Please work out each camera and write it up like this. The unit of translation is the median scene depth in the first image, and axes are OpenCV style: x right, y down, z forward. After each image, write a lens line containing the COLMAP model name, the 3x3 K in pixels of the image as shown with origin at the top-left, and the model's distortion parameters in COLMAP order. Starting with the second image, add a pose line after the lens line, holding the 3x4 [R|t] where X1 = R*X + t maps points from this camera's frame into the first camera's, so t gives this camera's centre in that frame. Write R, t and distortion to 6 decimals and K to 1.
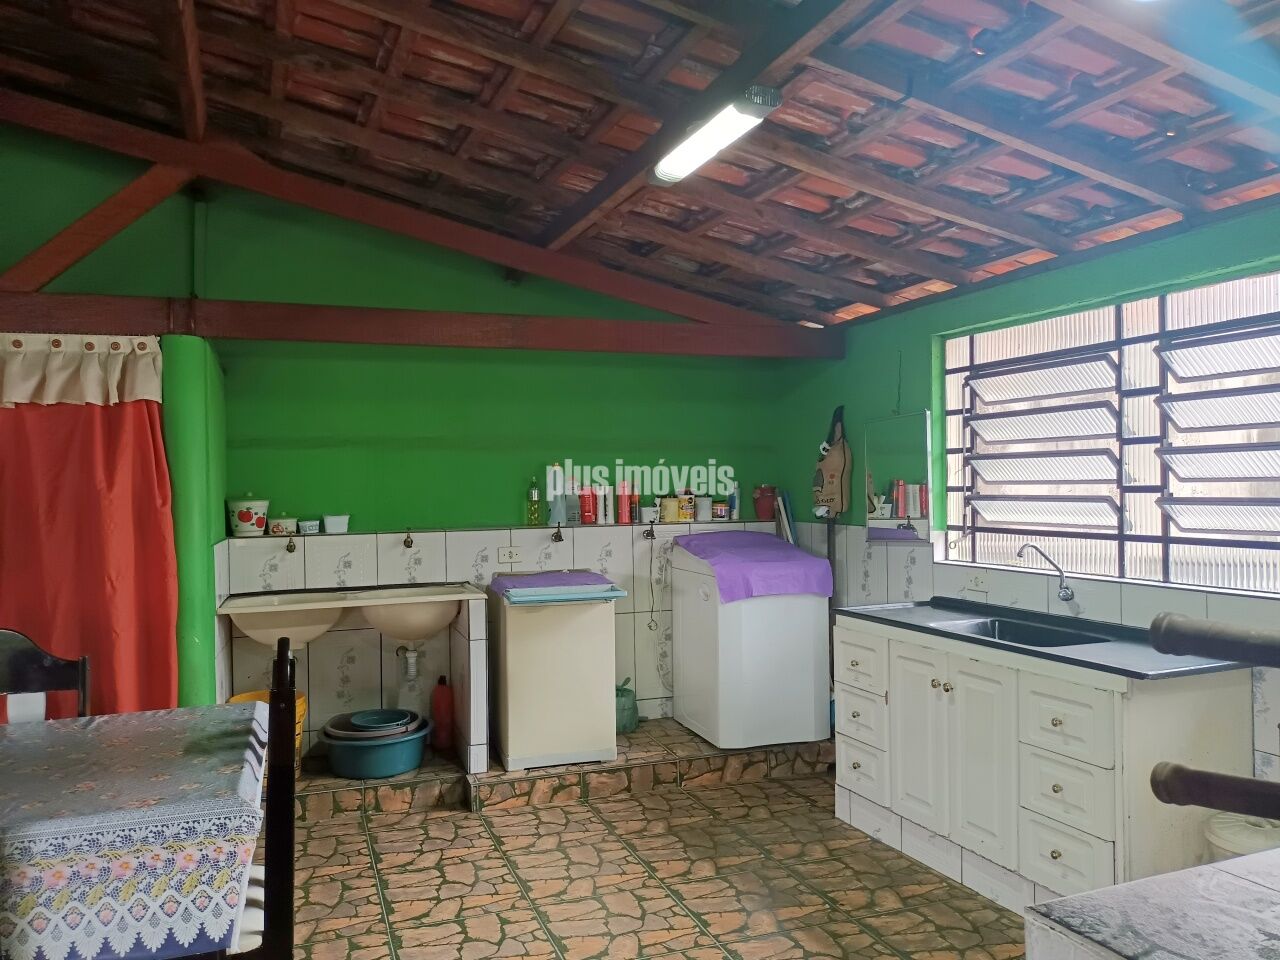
lens RADIAL K [[971.0, 0, 634.7], [0, 971.0, 487.1], [0, 0, 1]] dist [0.028938, -0.023415]
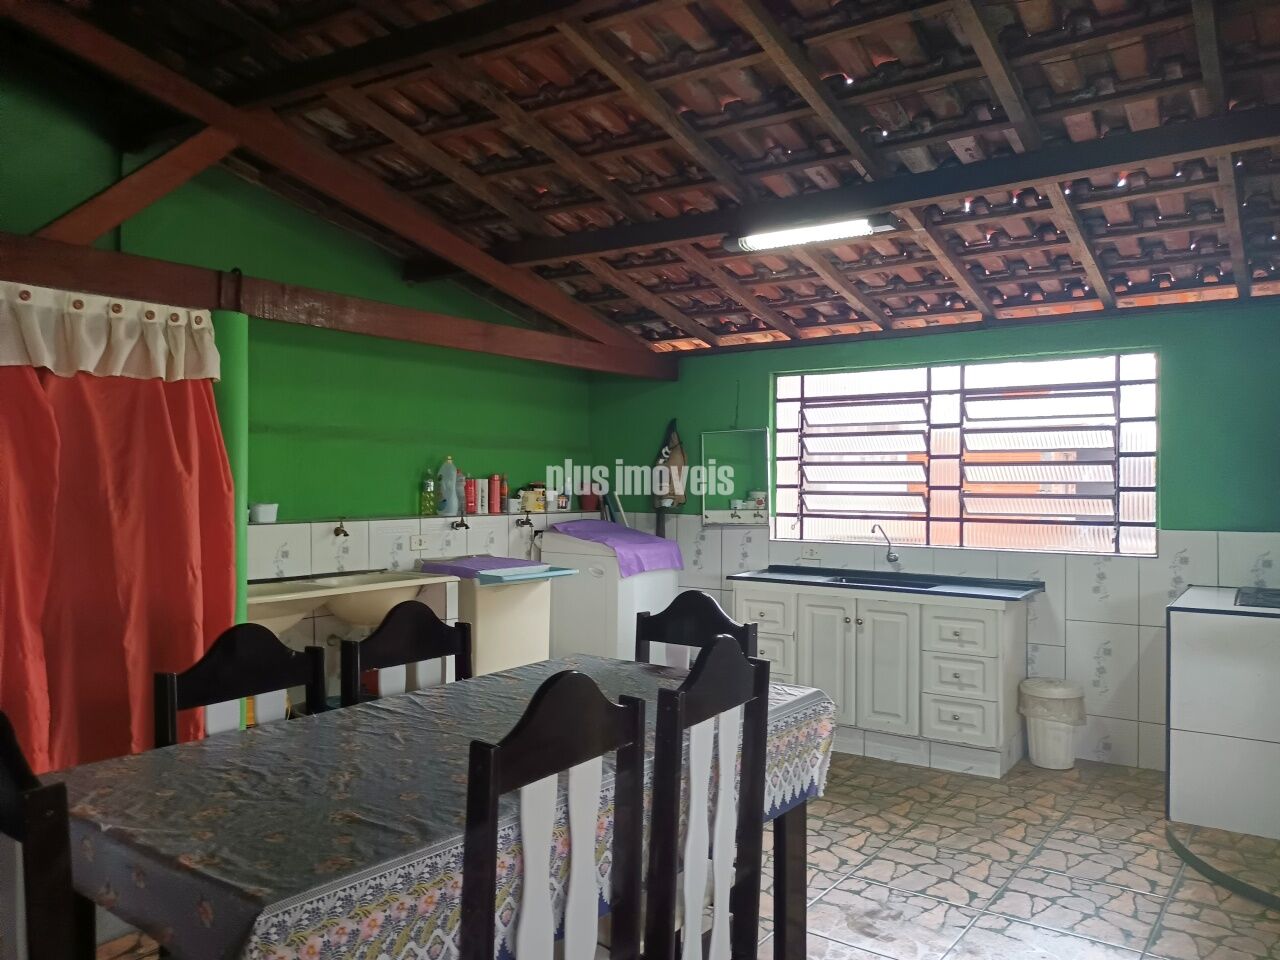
lens RADIAL K [[971.0, 0, 630.6], [0, 971.0, 484.4], [0, 0, 1]] dist [0.028938, -0.023415]
pose [[0.827443, 0.016746, 0.561300, -0.674758], [-0.015097, 0.999857, -0.007575, 0.013964], [-0.561347, -0.002206, 0.827578, -0.007733]]
